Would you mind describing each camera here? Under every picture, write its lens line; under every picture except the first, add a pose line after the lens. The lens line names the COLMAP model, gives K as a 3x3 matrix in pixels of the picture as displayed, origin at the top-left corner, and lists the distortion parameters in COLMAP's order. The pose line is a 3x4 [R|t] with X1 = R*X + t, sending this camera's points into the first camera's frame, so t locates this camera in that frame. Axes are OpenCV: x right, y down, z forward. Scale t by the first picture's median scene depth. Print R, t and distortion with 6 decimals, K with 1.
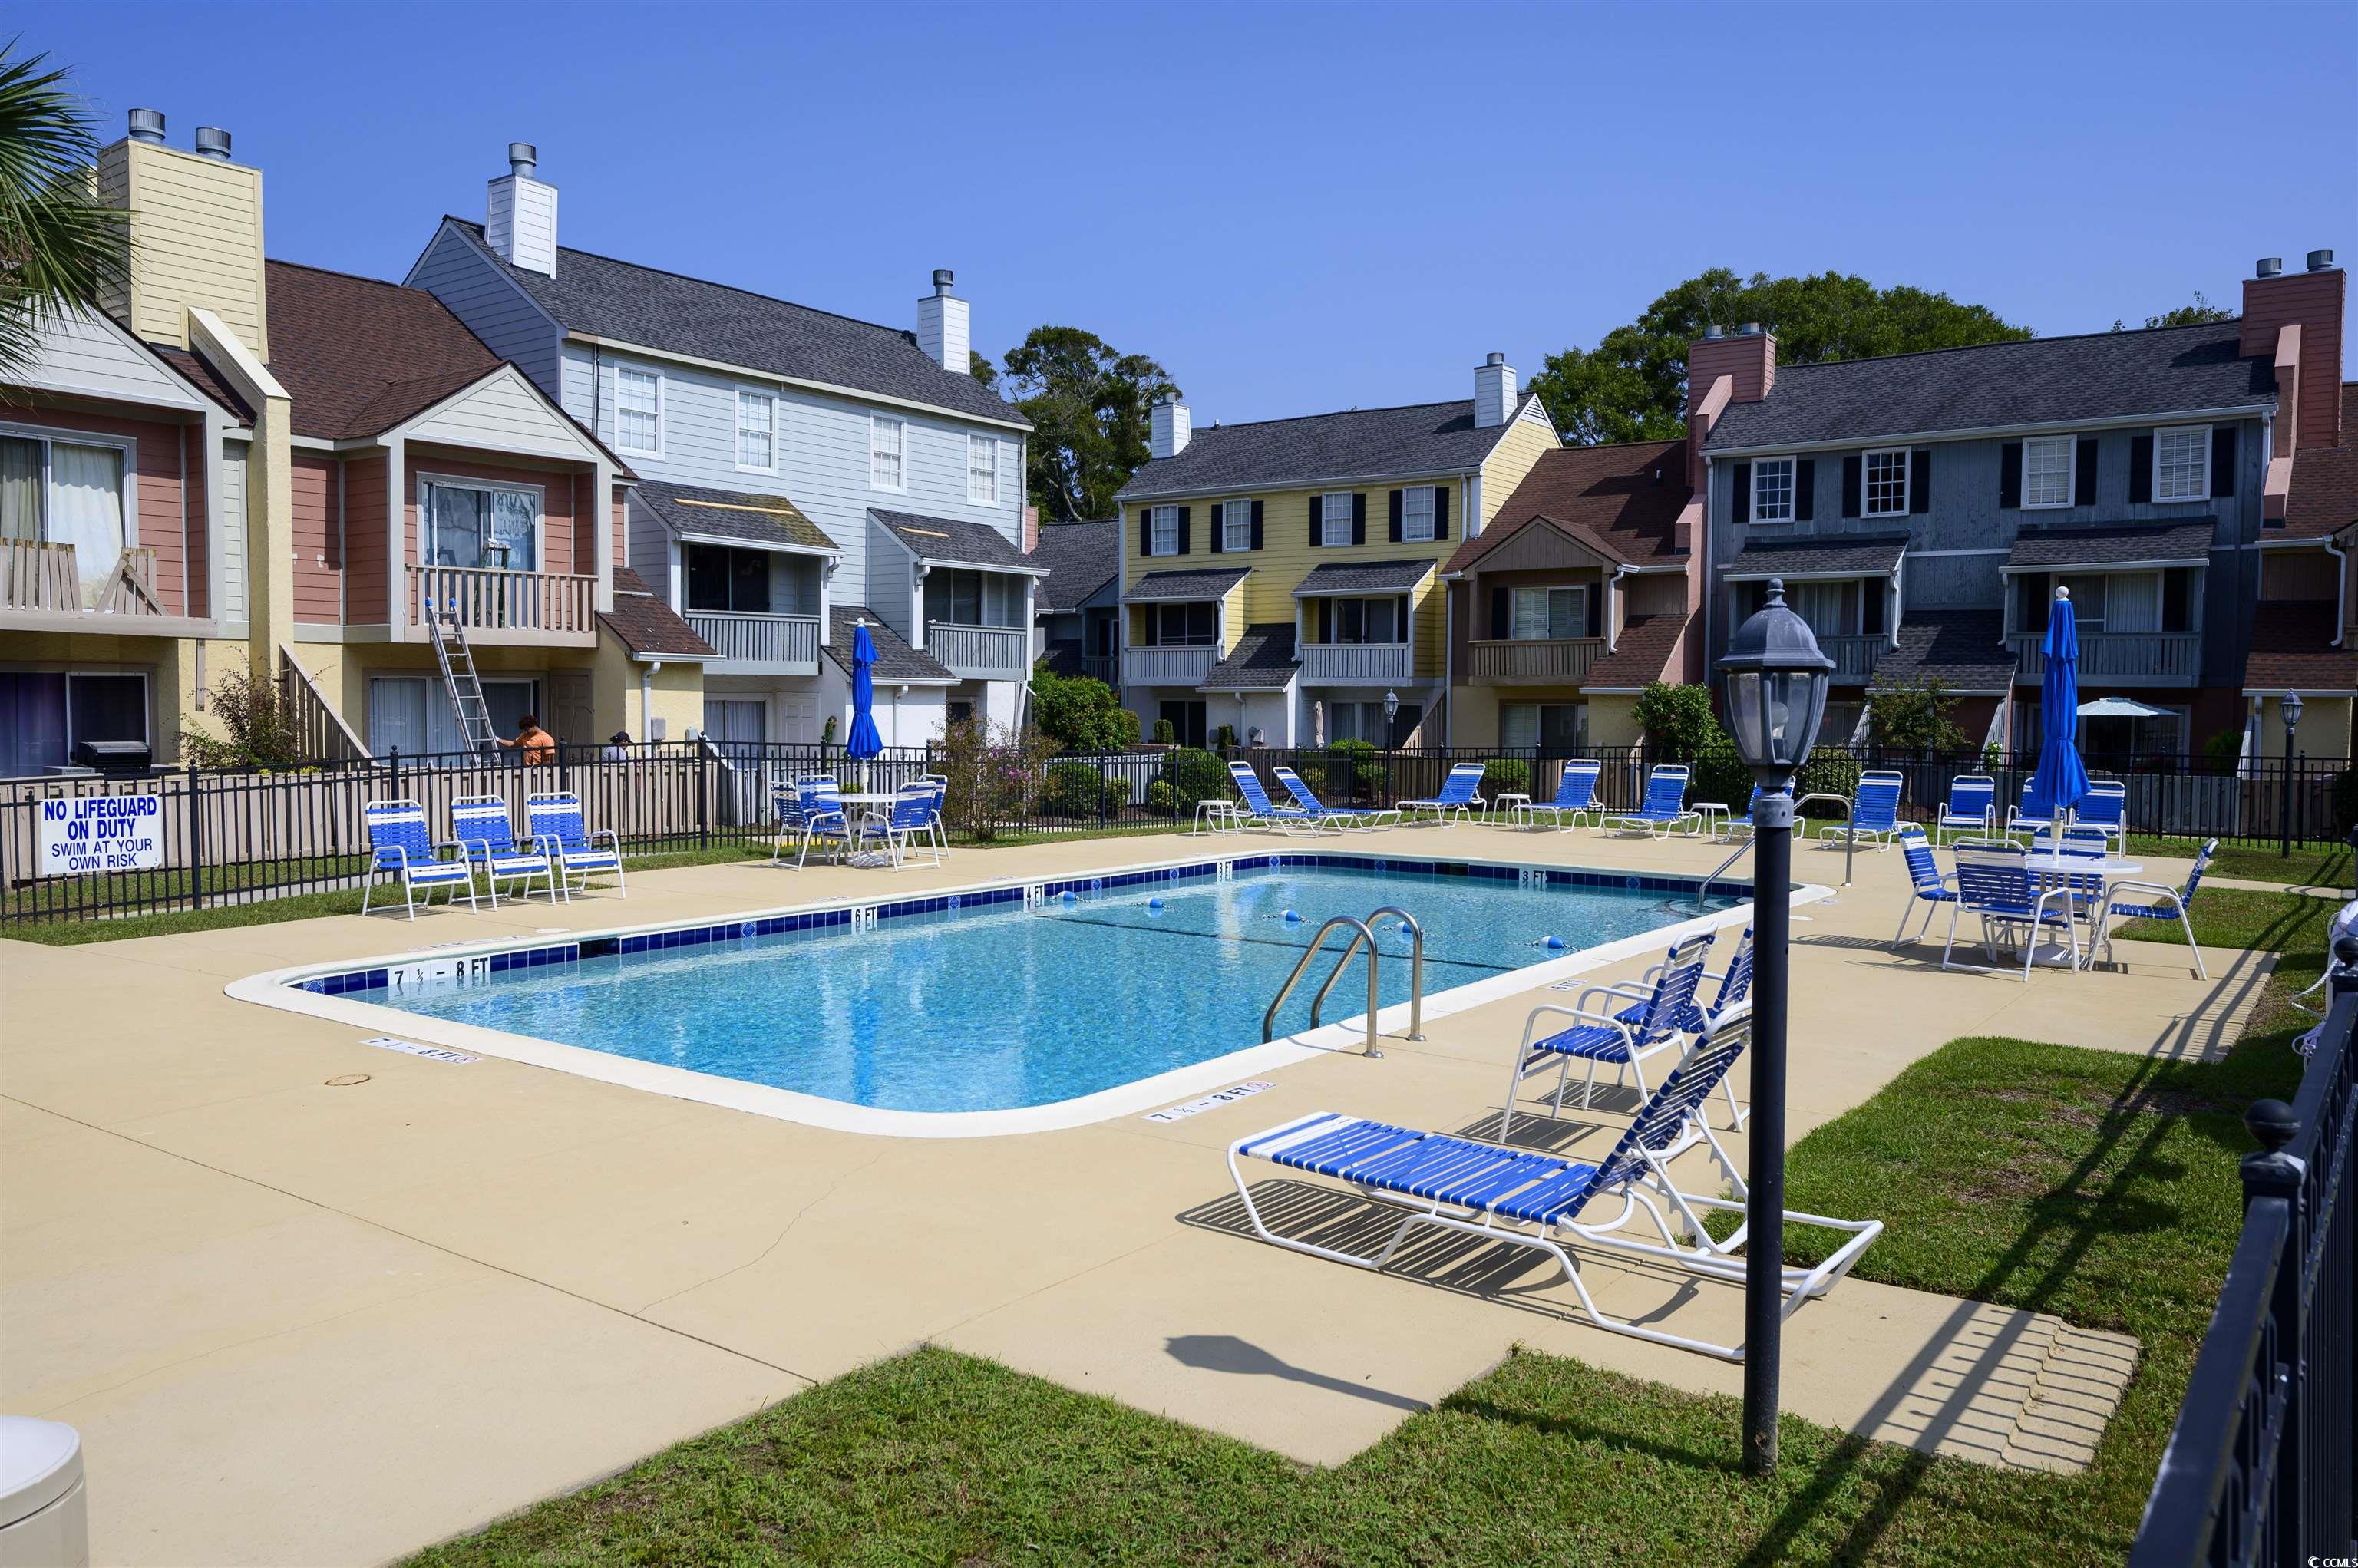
lens RADIAL K [[1729.4, 0, 1168.9], [0, 1729.4, 764.6], [0, 0, 1]] dist [0.008587, -0.001170]
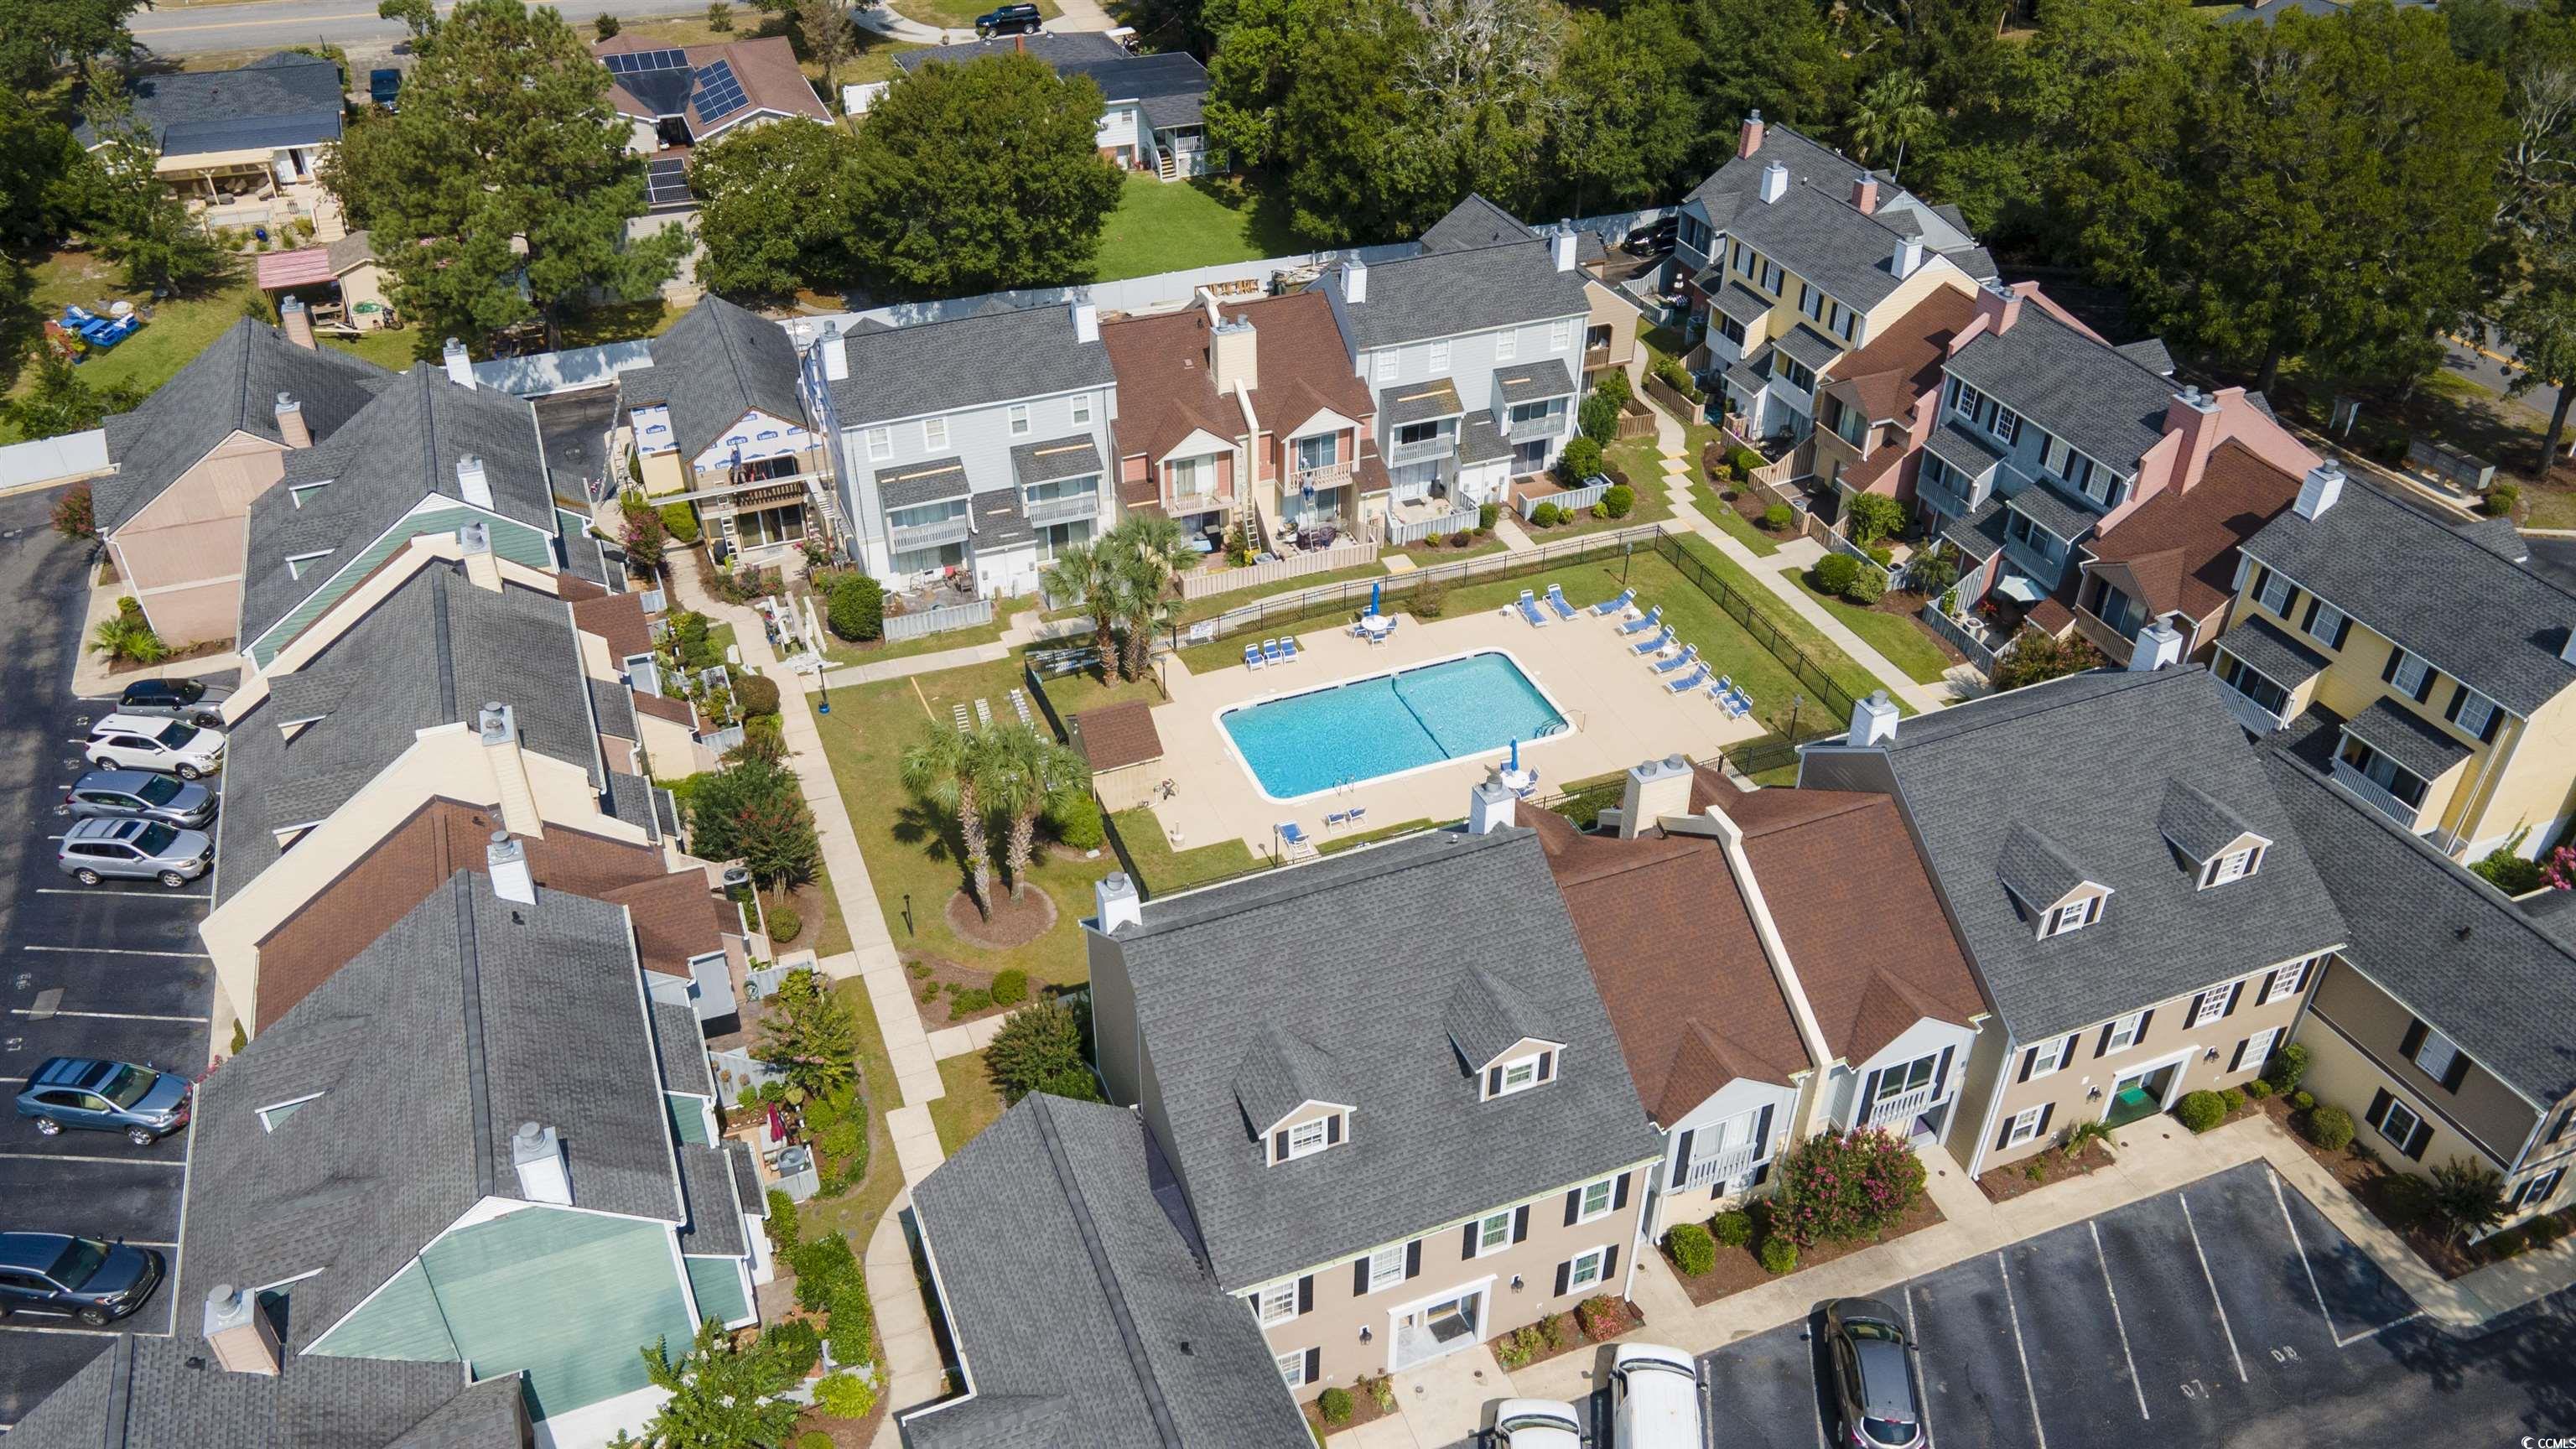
lens RADIAL K [[1864.5, 0, 1288.0], [0, 1864.5, 724.5], [0, 0, 1]] dist [0.000777, 0.061192]
pose [[0.846688, 0.304019, -0.436682, 0.867970], [-0.019172, 0.837592, 0.545960, -1.156441], [0.531744, -0.453886, 0.715008, -1.208714]]
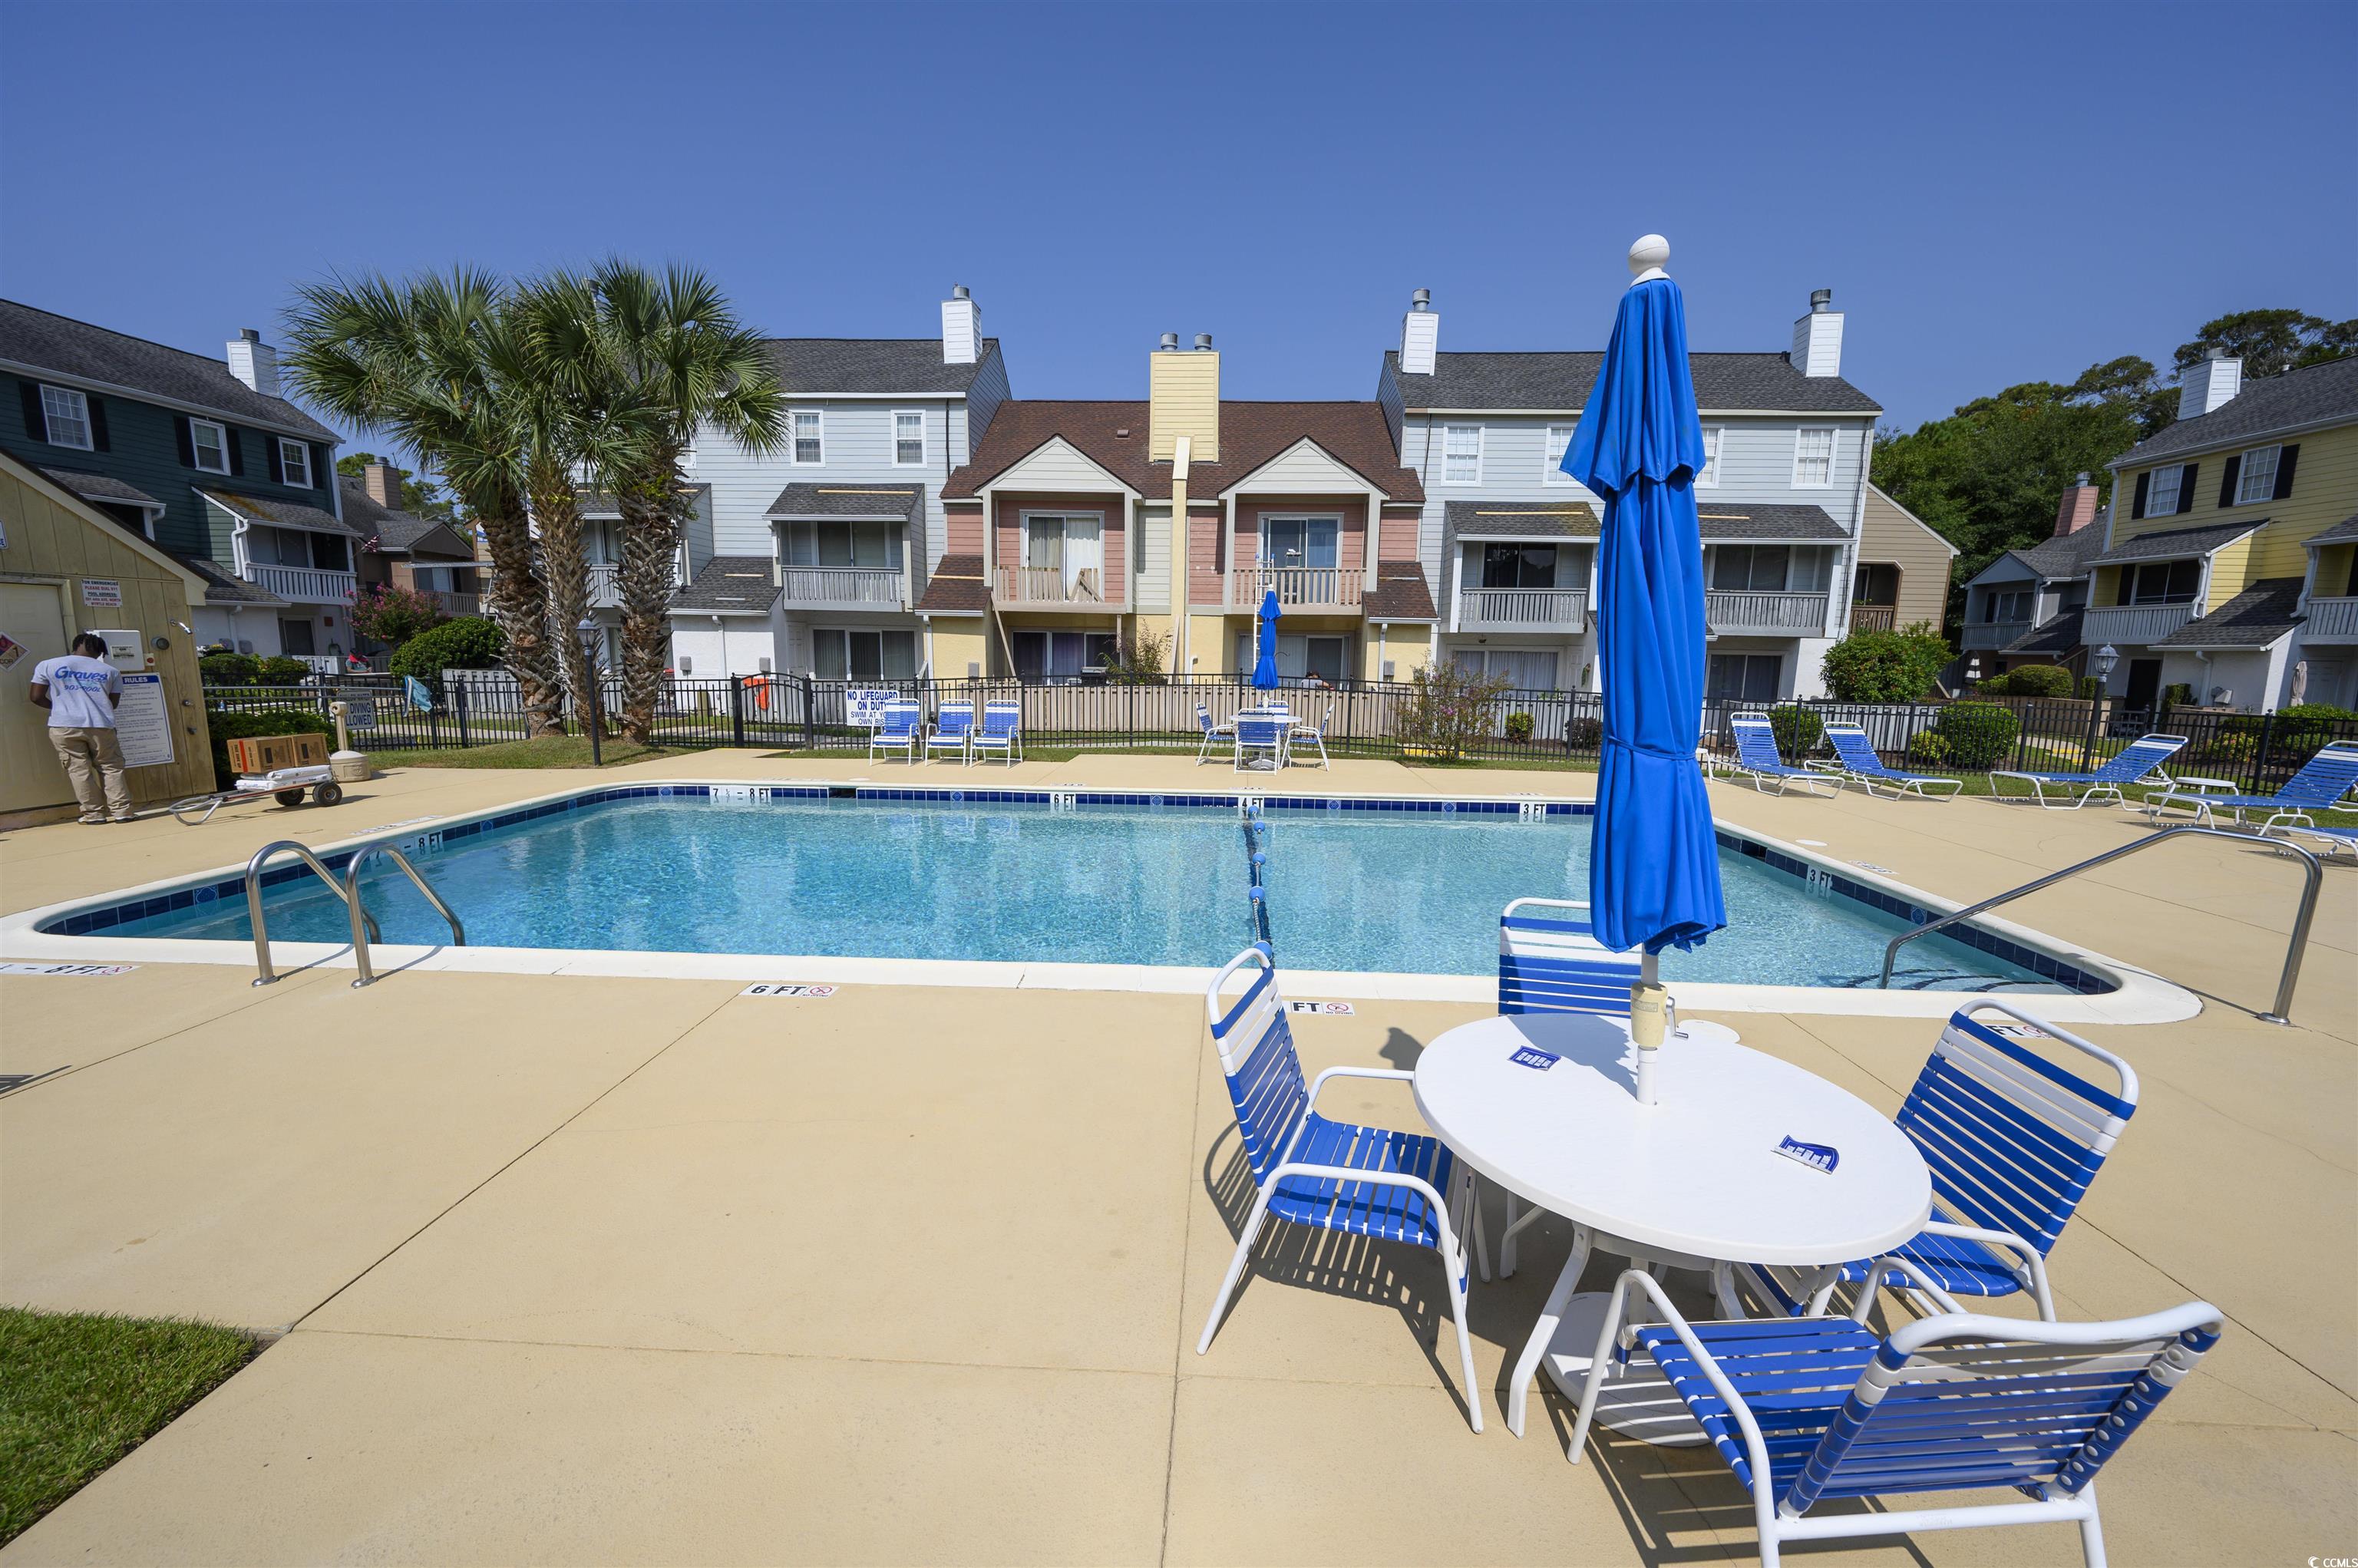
lens RADIAL K [[928.6, 0, 1179.0], [0, 928.6, 784.0], [0, 0, 1]] dist [0.000532, 0.000062]
pose [[0.553023, 0.125266, -0.823695, 0.228796], [-0.042104, 0.991572, 0.122528, -0.009578], [0.832101, -0.033080, 0.553636, 0.311457]]
